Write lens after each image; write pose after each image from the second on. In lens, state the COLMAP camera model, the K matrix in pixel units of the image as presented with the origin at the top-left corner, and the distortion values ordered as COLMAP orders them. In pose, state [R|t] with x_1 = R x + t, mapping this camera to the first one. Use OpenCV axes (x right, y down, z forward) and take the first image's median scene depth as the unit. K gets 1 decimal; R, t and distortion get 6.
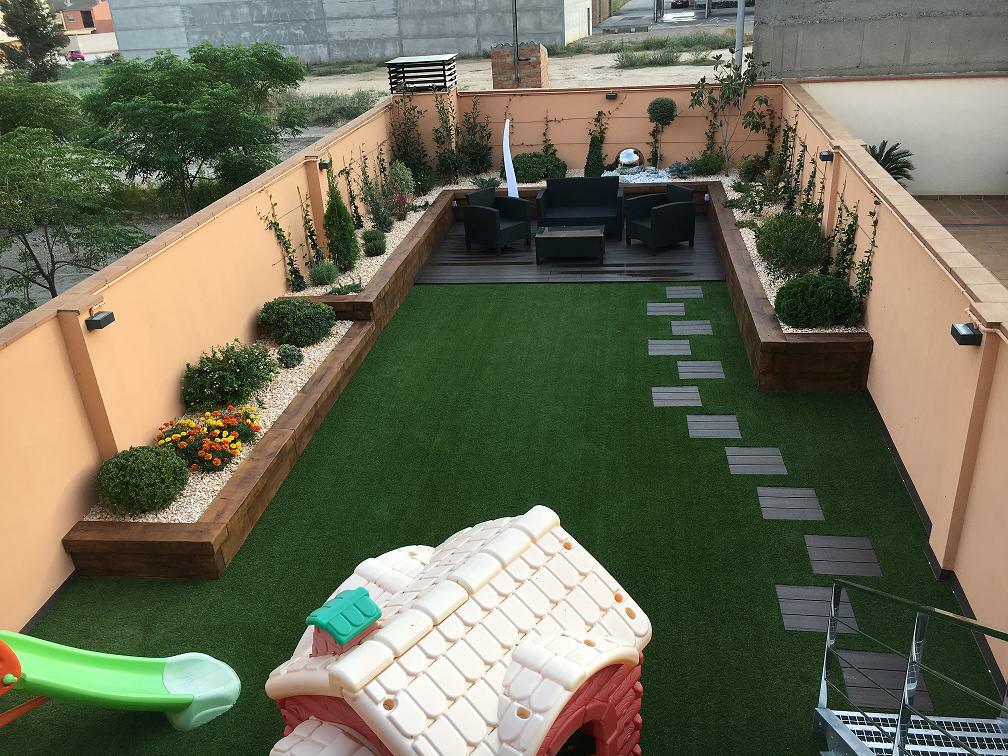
lens RADIAL K [[873.7, 0, 506.4], [0, 873.7, 380.8], [0, 0, 1]] dist [0.075490, -0.118160]
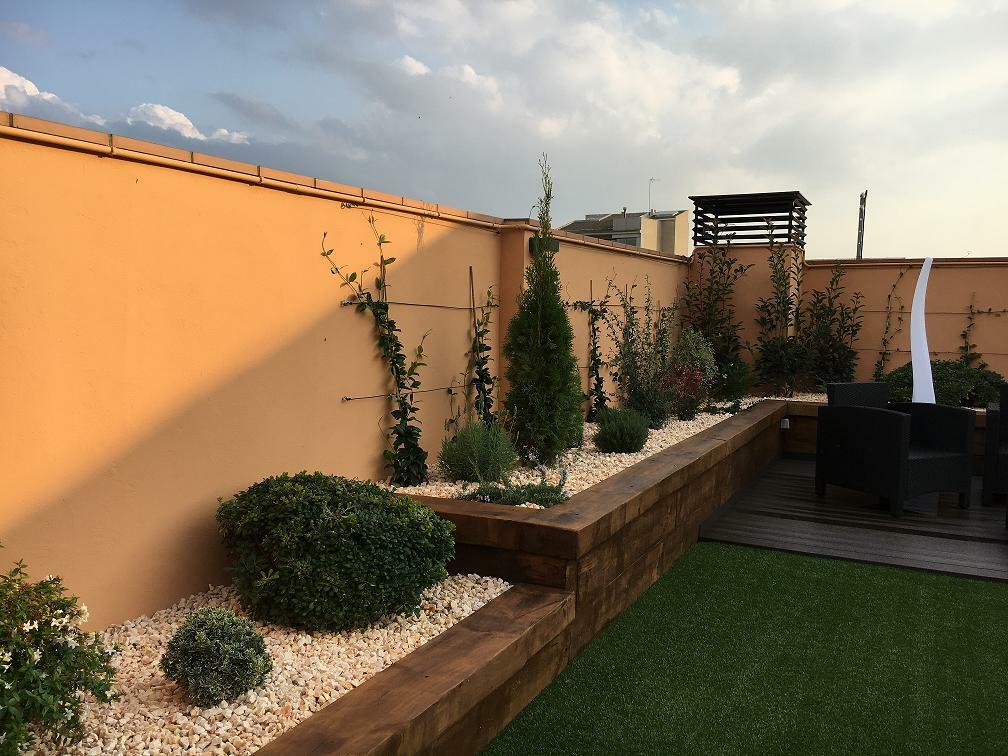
lens RADIAL K [[873.7, 0, 506.4], [0, 873.7, 380.8], [0, 0, 1]] dist [0.075490, -0.118160]
pose [[0.945573, 0.103697, -0.308445, -0.073478], [-0.203403, 0.928224, -0.311492, -0.031381], [0.254005, 0.357277, 0.898796, 0.594217]]
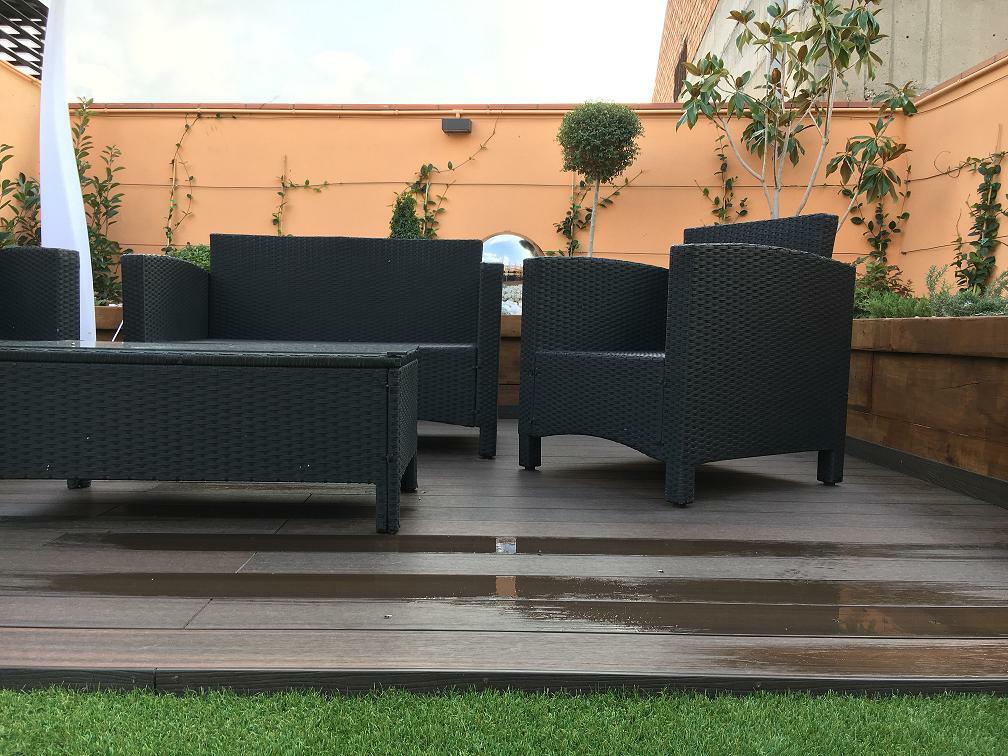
lens RADIAL K [[873.7, 0, 506.4], [0, 873.7, 380.8], [0, 0, 1]] dist [0.075490, -0.118160]
pose [[0.982379, 0.067648, 0.174227, 0.106758], [0.001069, 0.930148, -0.367184, -0.109072], [-0.186896, 0.360900, 0.913685, 0.901156]]
